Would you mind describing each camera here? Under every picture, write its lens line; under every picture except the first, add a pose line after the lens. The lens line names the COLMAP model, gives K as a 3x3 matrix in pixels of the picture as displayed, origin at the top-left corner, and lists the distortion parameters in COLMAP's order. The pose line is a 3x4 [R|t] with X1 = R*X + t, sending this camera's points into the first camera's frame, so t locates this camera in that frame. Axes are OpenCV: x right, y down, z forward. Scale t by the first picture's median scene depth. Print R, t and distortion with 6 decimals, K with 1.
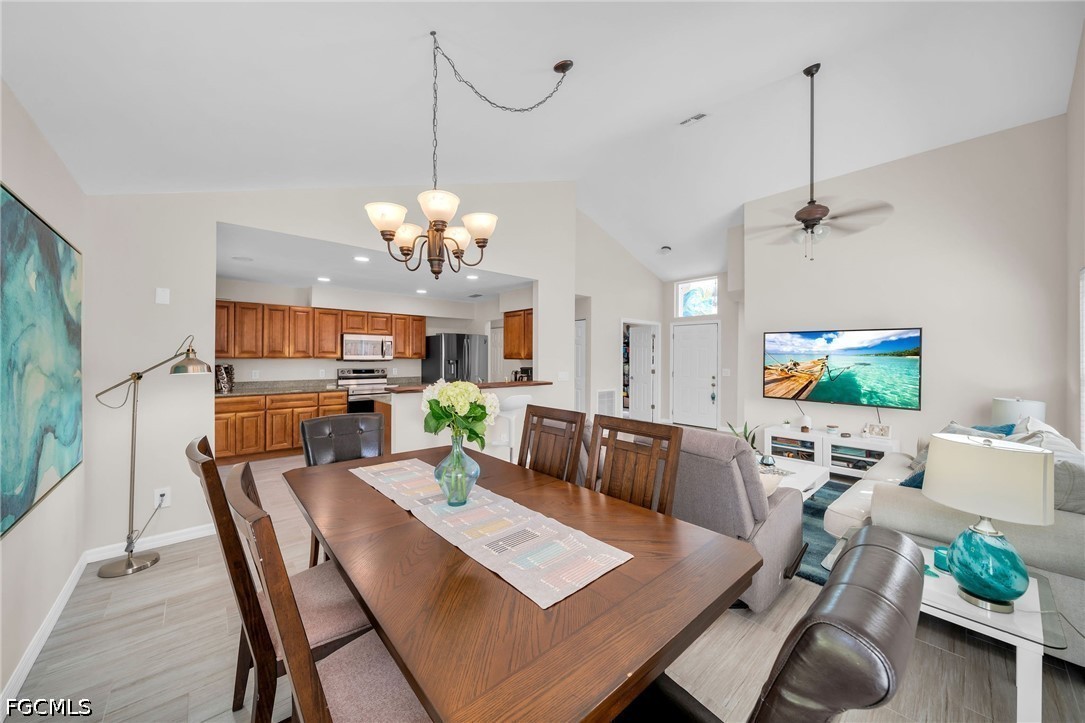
lens RADIAL K [[383.1, 0, 549.2], [0, 383.1, 356.0], [0, 0, 1]] dist [-0.001244, -0.000517]
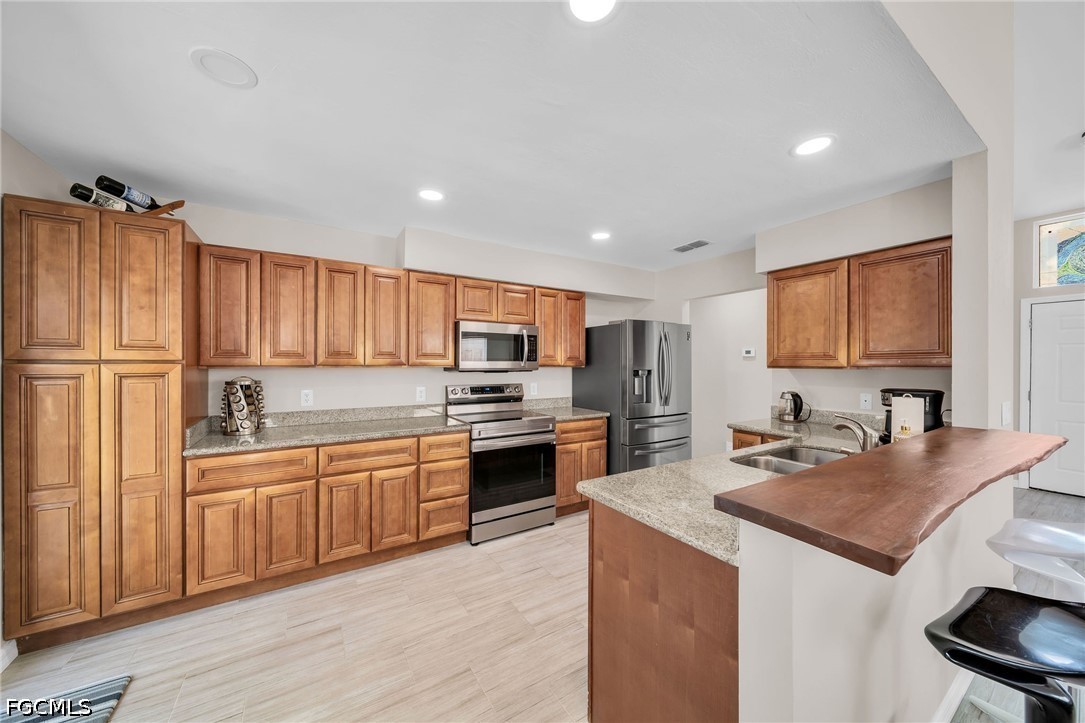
lens RADIAL K [[383.1, 0, 546.1], [0, 383.1, 362.7], [0, 0, 1]] dist [-0.001244, -0.000517]
pose [[0.985047, -0.000546, -0.172283, -0.361788], [0.000846, 0.999998, 0.001664, -0.000406], [0.172282, -0.001785, 0.985046, 0.552259]]
